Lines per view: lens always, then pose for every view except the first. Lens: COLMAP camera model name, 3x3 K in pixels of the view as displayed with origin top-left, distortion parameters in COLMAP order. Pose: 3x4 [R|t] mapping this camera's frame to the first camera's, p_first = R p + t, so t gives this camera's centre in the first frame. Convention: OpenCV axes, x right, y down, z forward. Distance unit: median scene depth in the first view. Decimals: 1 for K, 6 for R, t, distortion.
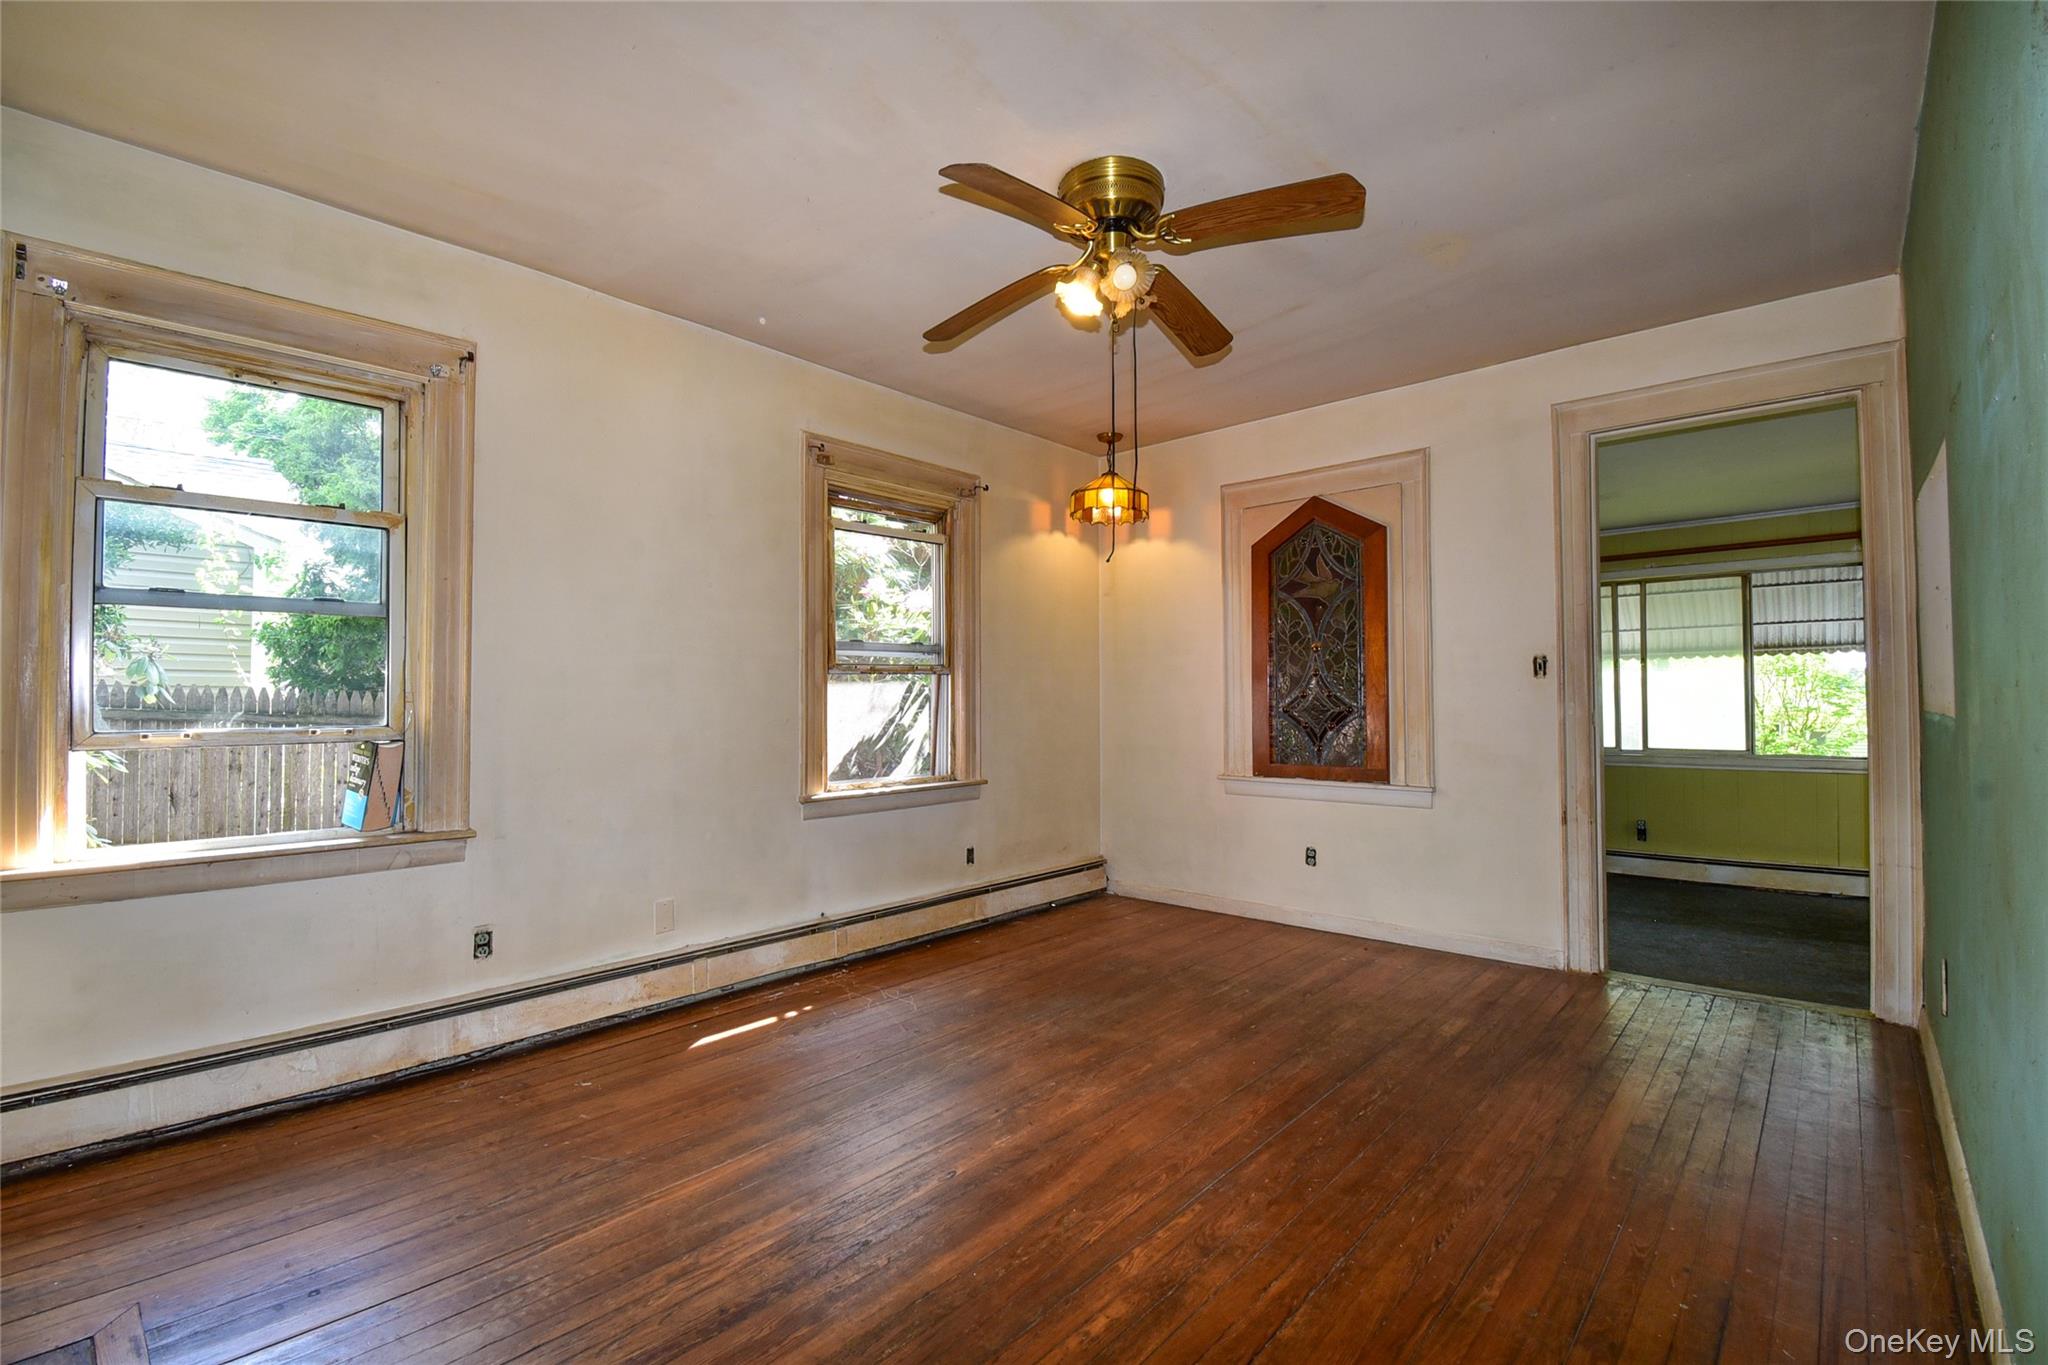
lens RADIAL K [[901.6, 0, 1020.4], [0, 901.6, 681.9], [0, 0, 1]] dist [0.017613, -0.026781]
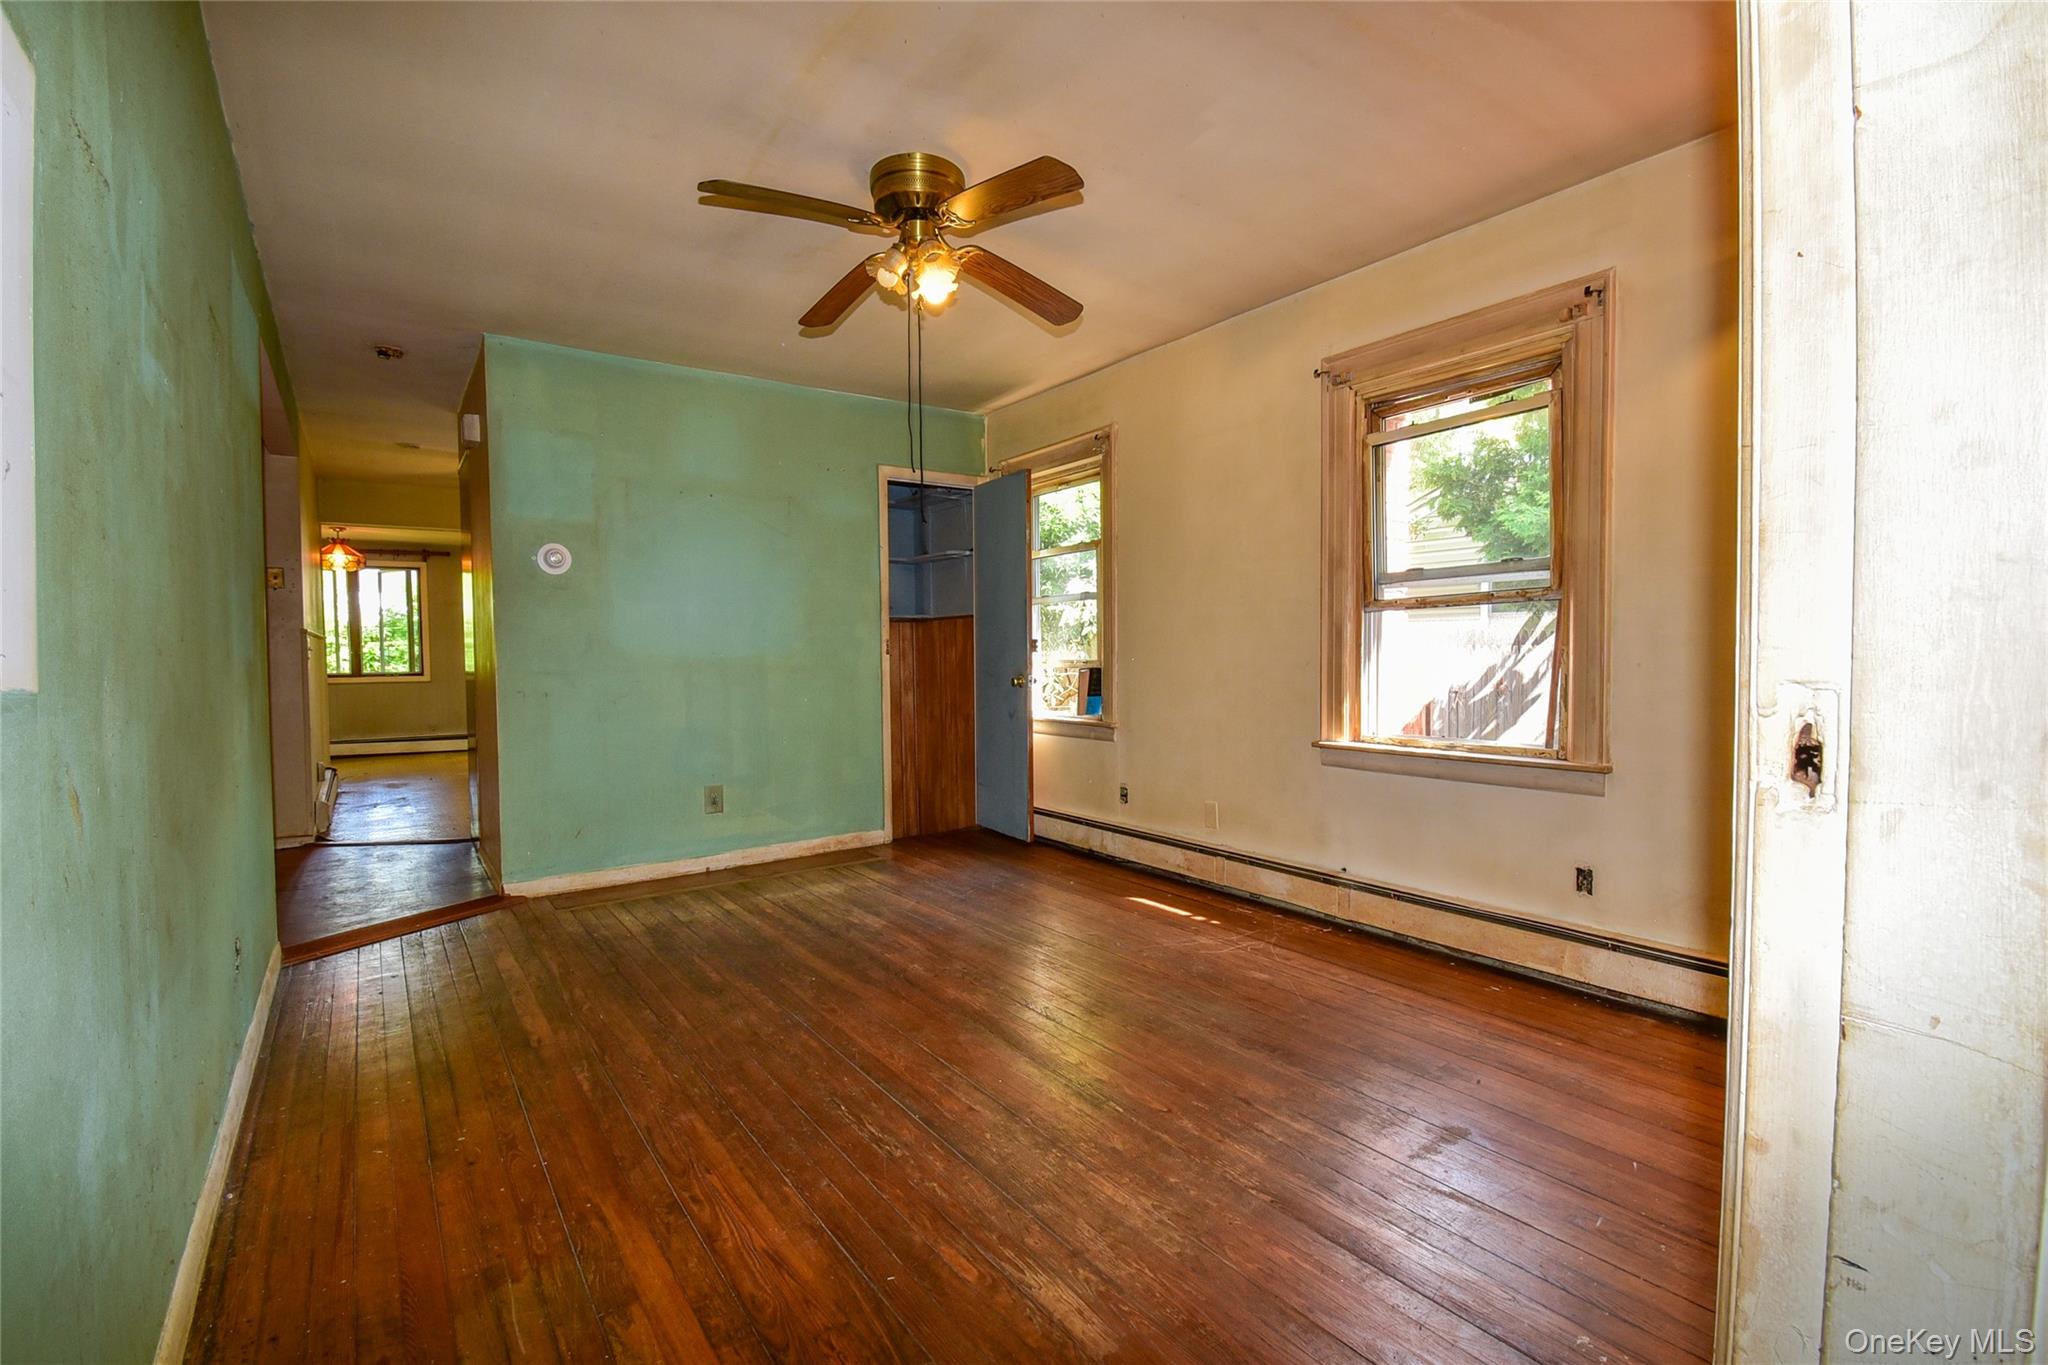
lens RADIAL K [[901.6, 0, 1020.4], [0, 901.6, 681.9], [0, 0, 1]] dist [0.017613, -0.026781]
pose [[-0.207905, 0.038072, -0.977408, 1.015332], [0.029385, 0.999034, 0.032663, 0.029199], [0.977708, -0.021930, -0.208823, 1.160058]]
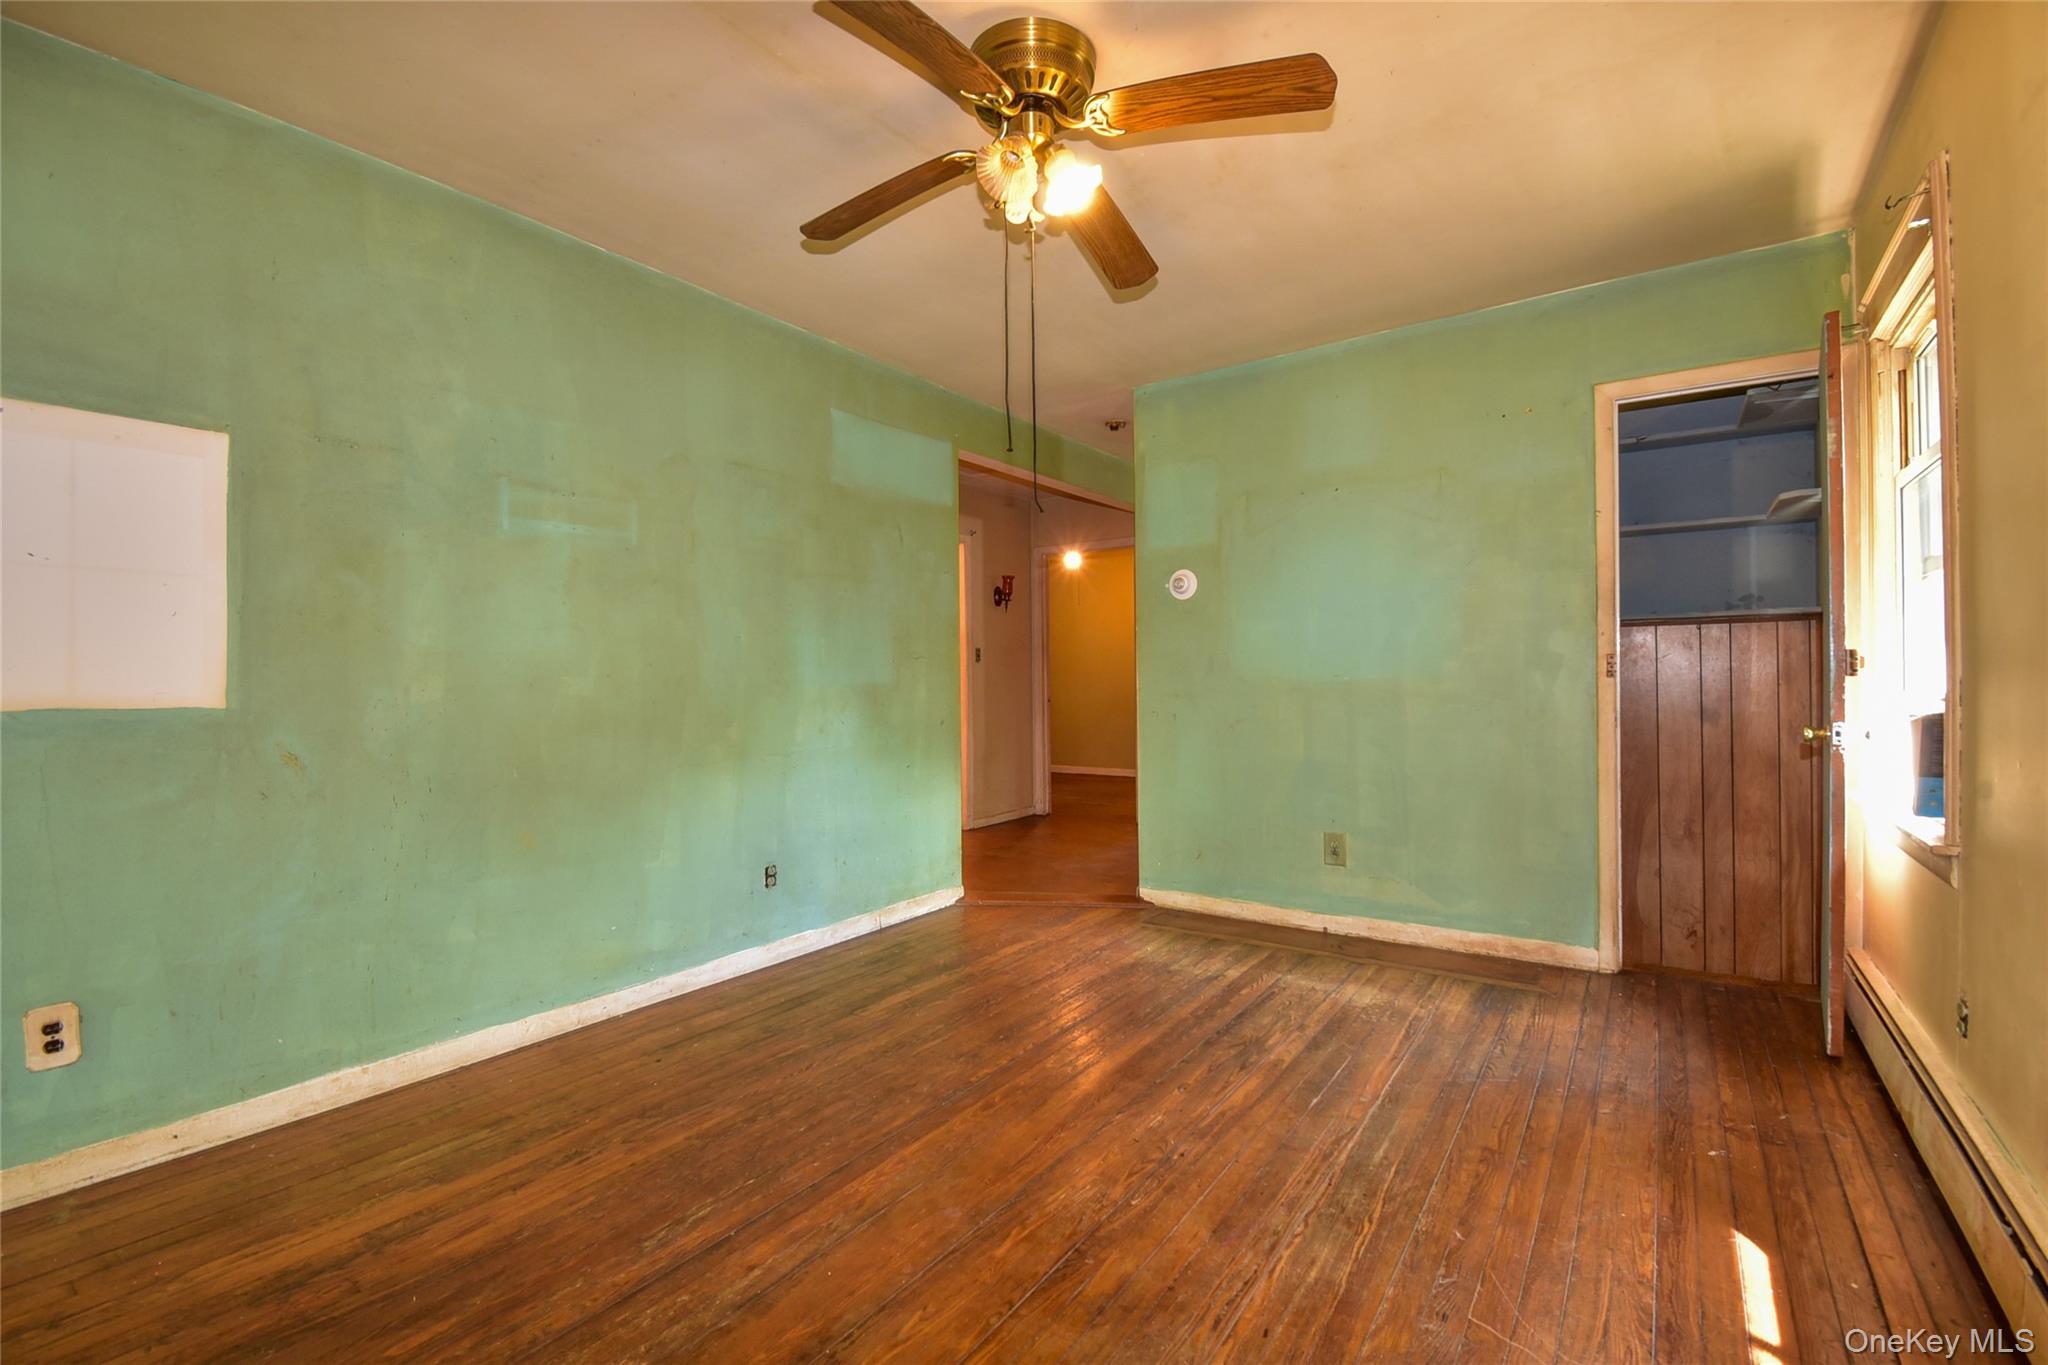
lens RADIAL K [[895.2, 0, 1024.0], [0, 895.2, 682.5], [0, 0, 1]] dist [0.020919, -0.031400]
pose [[-0.991887, 0.015741, -0.126148, 0.191282], [0.017171, 0.999800, -0.010252, 0.030215], [0.125961, -0.012335, -0.991958, 1.569515]]
